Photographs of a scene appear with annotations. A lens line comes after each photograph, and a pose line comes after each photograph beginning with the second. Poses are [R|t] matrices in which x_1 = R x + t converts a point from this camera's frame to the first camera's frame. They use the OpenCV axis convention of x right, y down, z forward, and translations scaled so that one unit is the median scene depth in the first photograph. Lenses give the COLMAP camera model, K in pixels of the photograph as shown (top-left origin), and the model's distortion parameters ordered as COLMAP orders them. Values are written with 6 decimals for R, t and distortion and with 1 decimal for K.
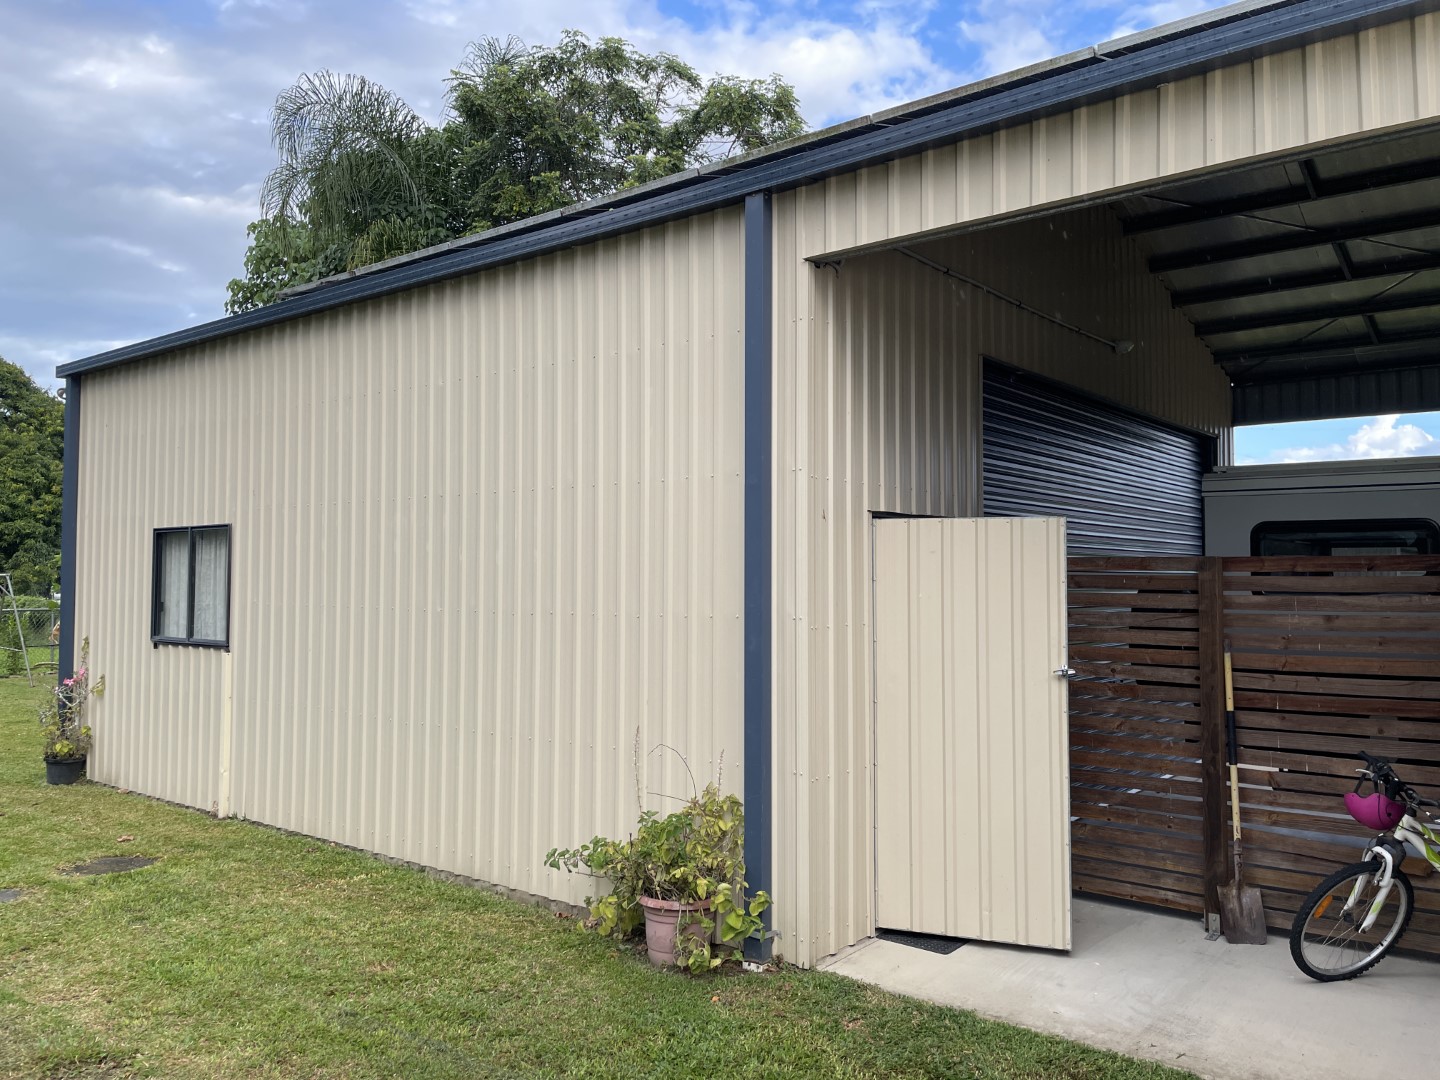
lens RADIAL K [[1101.3, 0, 727.5], [0, 1101.3, 537.2], [0, 0, 1]] dist [0.084668, -0.117471]
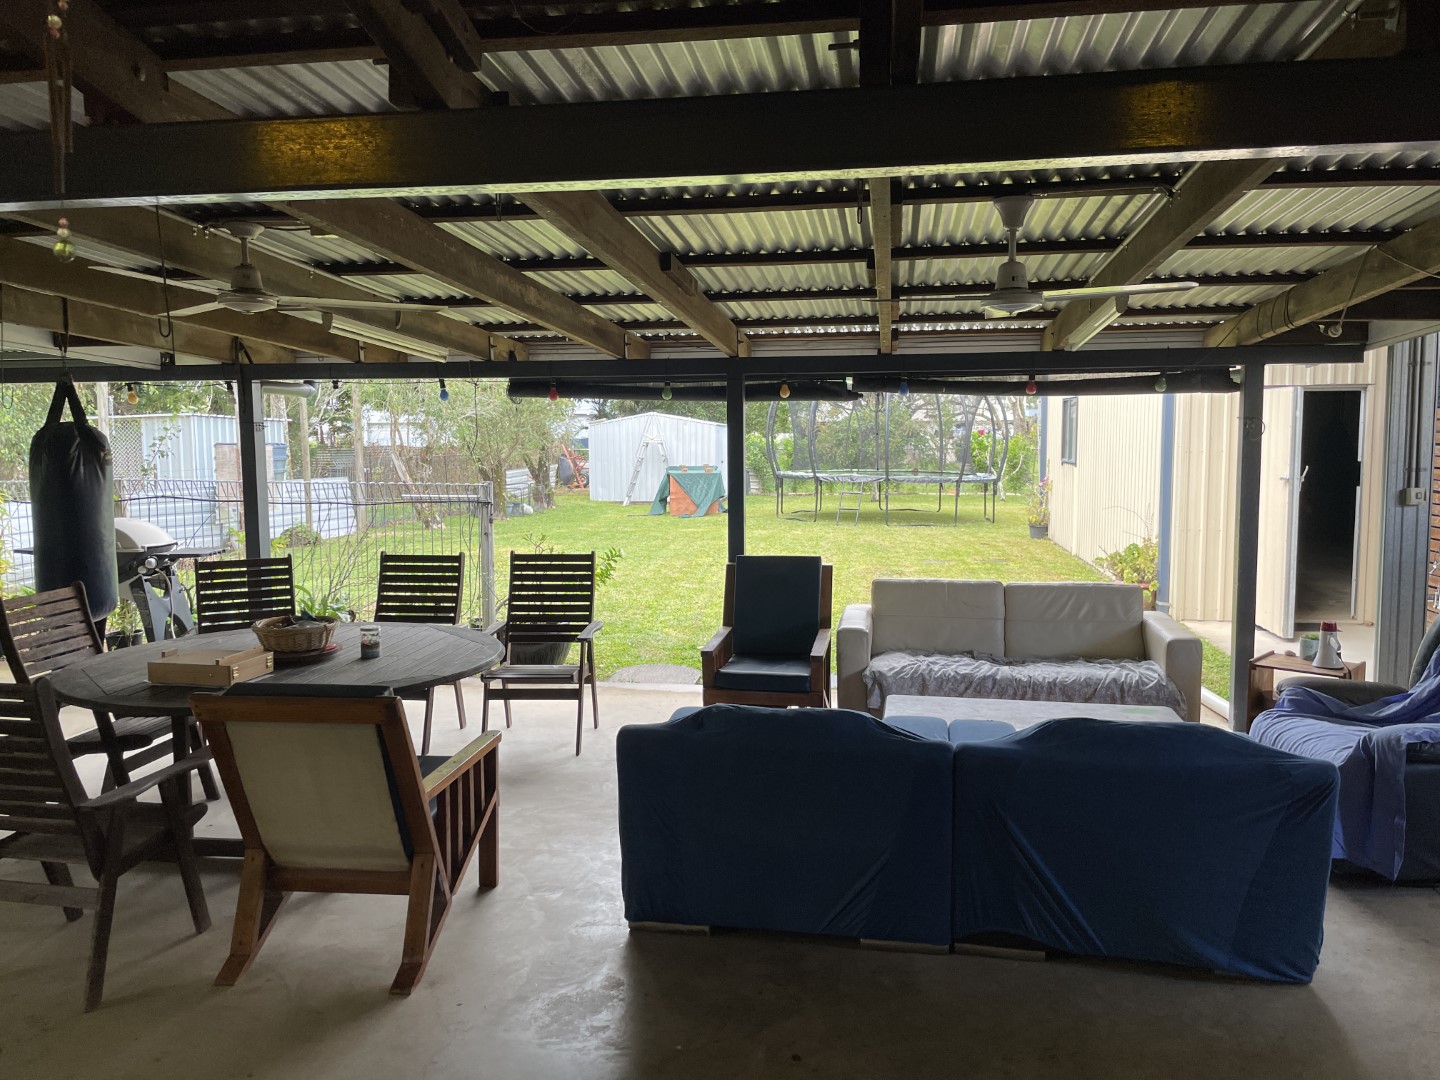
lens RADIAL K [[1101.3, 0, 718.5], [0, 1101.3, 534.0], [0, 0, 1]] dist [0.084668, -0.117471]
pose [[0.503146, 0.081470, -0.860353, 0.870348], [0.033168, 0.992993, 0.113427, -0.015410], [0.863565, -0.085606, 0.496918, -0.444478]]
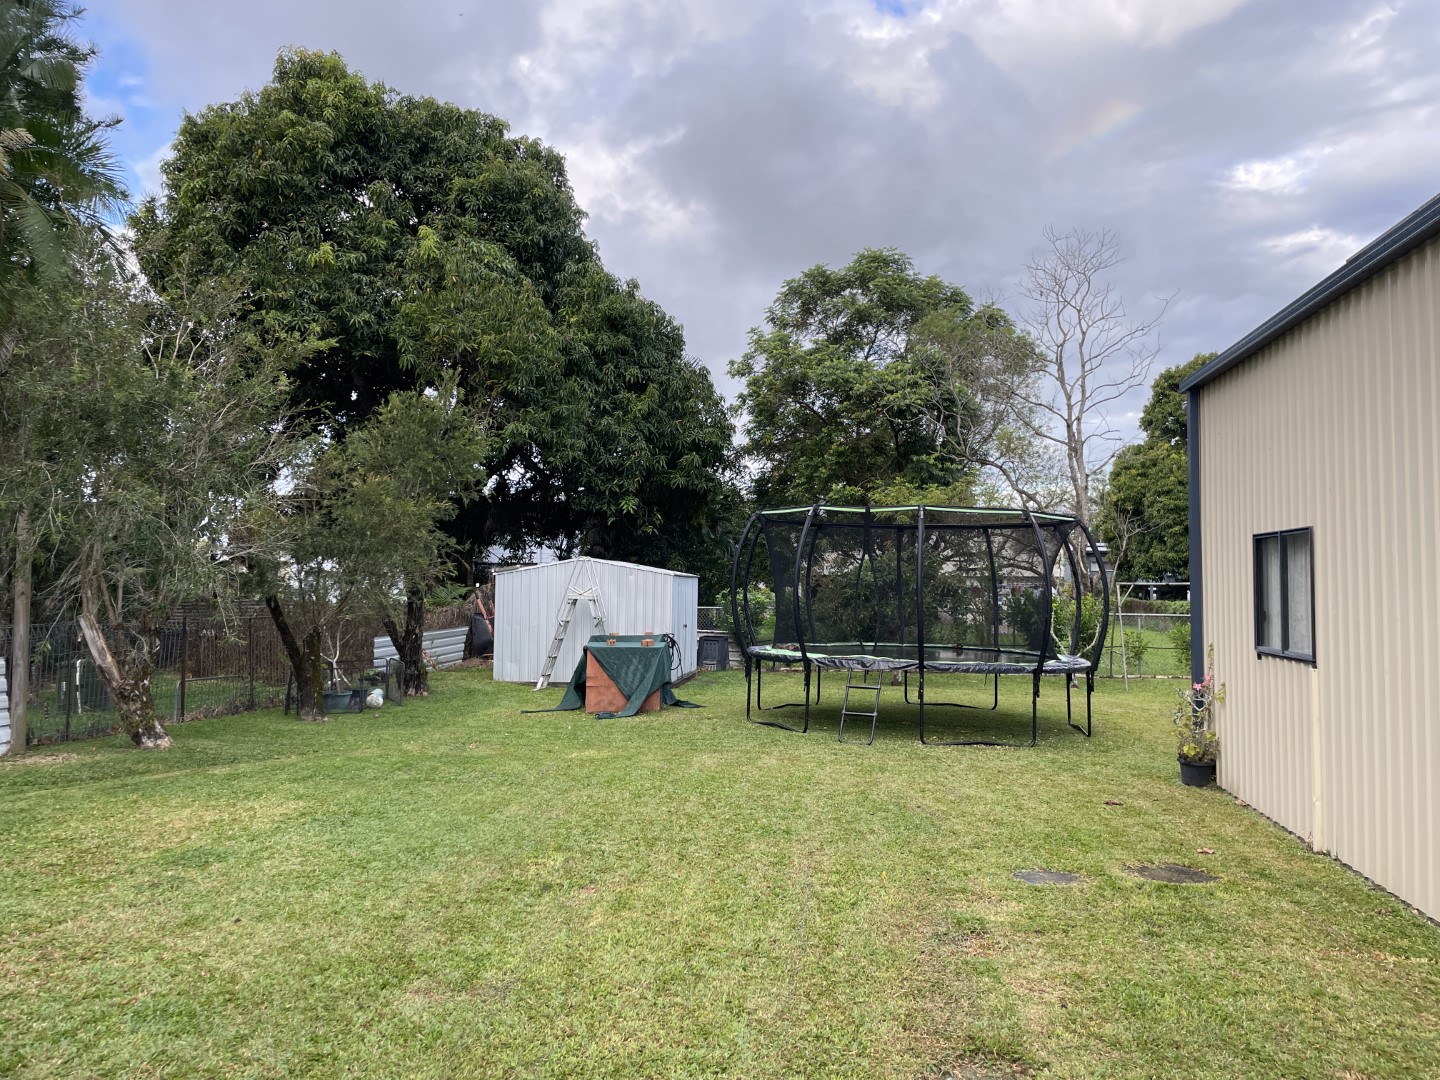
lens RADIAL K [[1101.3, 0, 727.8], [0, 1101.3, 538.3], [0, 0, 1]] dist [0.084668, -0.117471]
pose [[0.496716, -0.029044, -0.867427, 0.106672], [0.022827, 0.999531, -0.020396, 0.005578], [0.867613, -0.009670, 0.497146, 0.144834]]
